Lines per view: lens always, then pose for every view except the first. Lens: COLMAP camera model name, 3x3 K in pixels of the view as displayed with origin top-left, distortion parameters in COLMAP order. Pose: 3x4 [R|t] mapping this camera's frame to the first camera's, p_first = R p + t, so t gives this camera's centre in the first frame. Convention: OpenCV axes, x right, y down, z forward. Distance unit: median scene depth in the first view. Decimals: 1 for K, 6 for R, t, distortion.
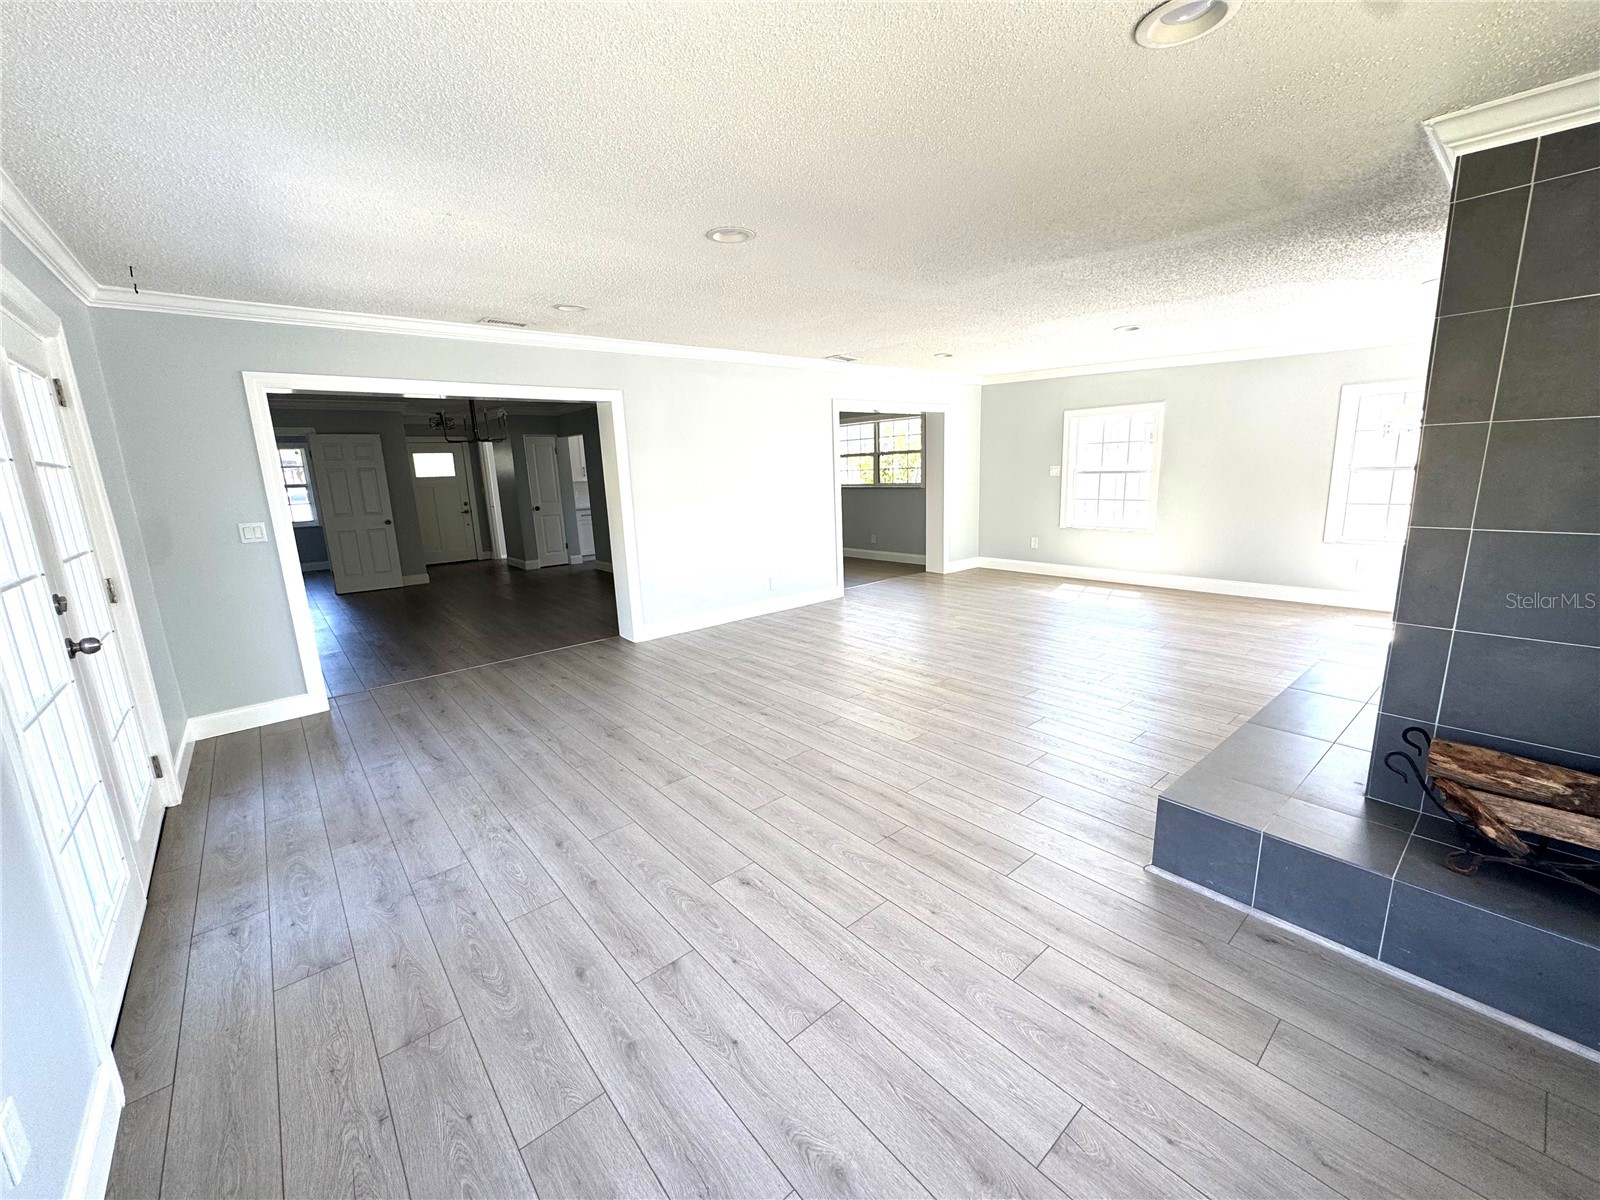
lens RADIAL K [[639.5, 0, 800.0], [0, 639.5, 600.0], [0, 0, 1]] dist [-0.002398, 0.000134]
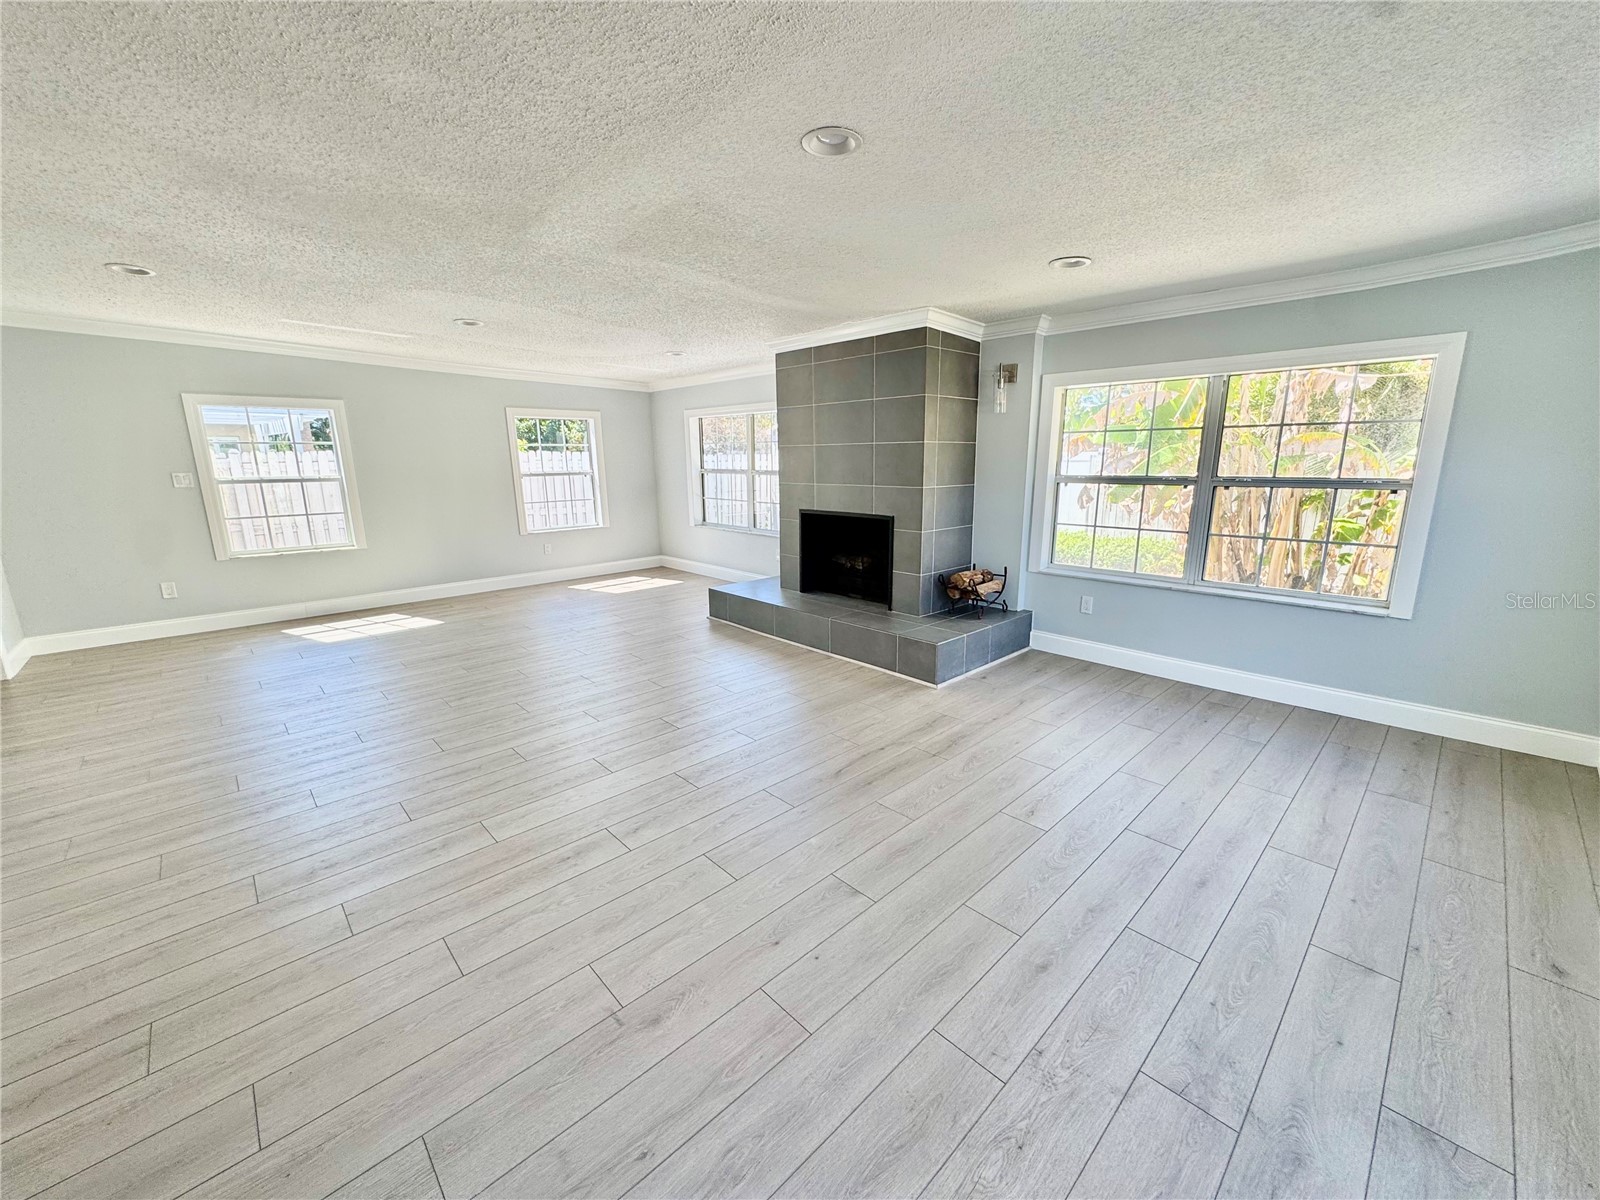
lens RADIAL K [[639.5, 0, 800.0], [0, 639.5, 600.0], [0, 0, 1]] dist [-0.002398, 0.000134]
pose [[-0.053742, -0.180973, 0.982019, -1.004715], [0.216150, 0.958015, 0.188378, -0.200332], [-0.974880, 0.222387, -0.012368, 1.210178]]
